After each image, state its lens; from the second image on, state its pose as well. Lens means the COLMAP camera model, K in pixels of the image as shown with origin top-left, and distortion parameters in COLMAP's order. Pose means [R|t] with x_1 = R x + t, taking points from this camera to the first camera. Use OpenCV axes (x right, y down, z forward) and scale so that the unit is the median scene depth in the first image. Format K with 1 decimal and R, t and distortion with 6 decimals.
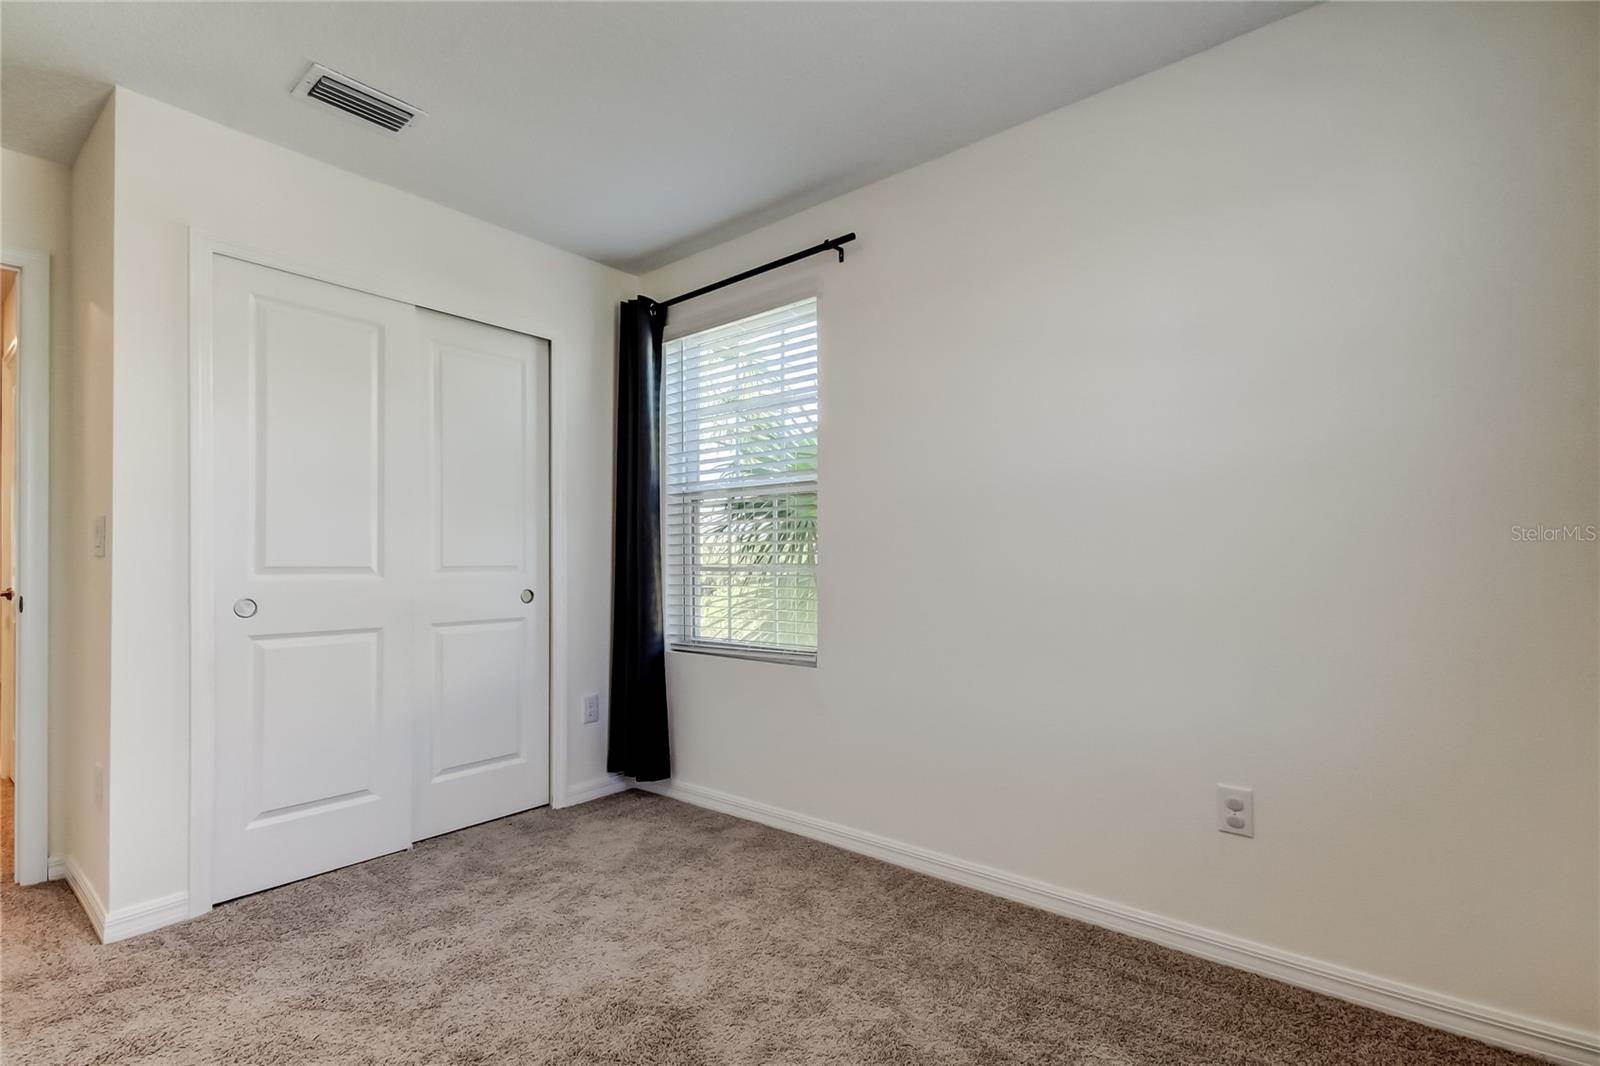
lens RADIAL K [[726.8, 0, 805.1], [0, 726.8, 554.8], [0, 0, 1]] dist [0.001630, -0.000035]
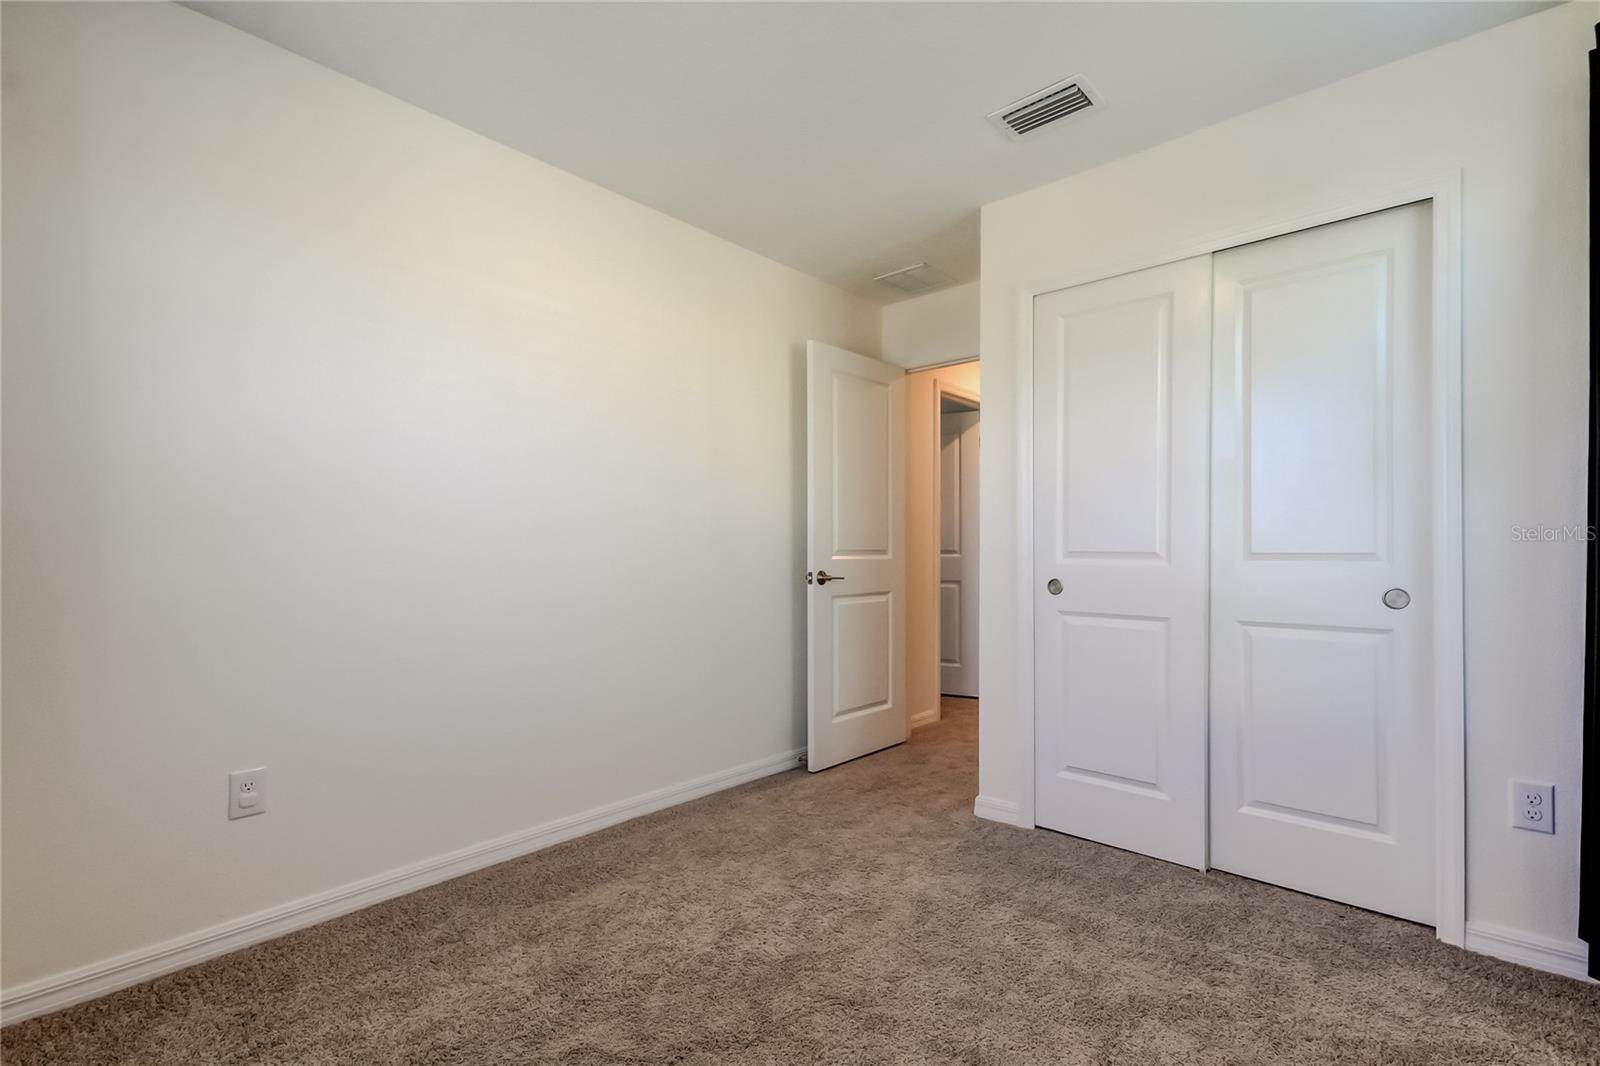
lens RADIAL K [[726.8, 0, 805.1], [0, 726.8, 554.8], [0, 0, 1]] dist [0.001630, -0.000035]
pose [[-0.070819, 0.001719, -0.997488, 0.378915], [0.010312, 0.999946, 0.000991, 0.013431], [0.997436, -0.010216, -0.070833, 0.596047]]
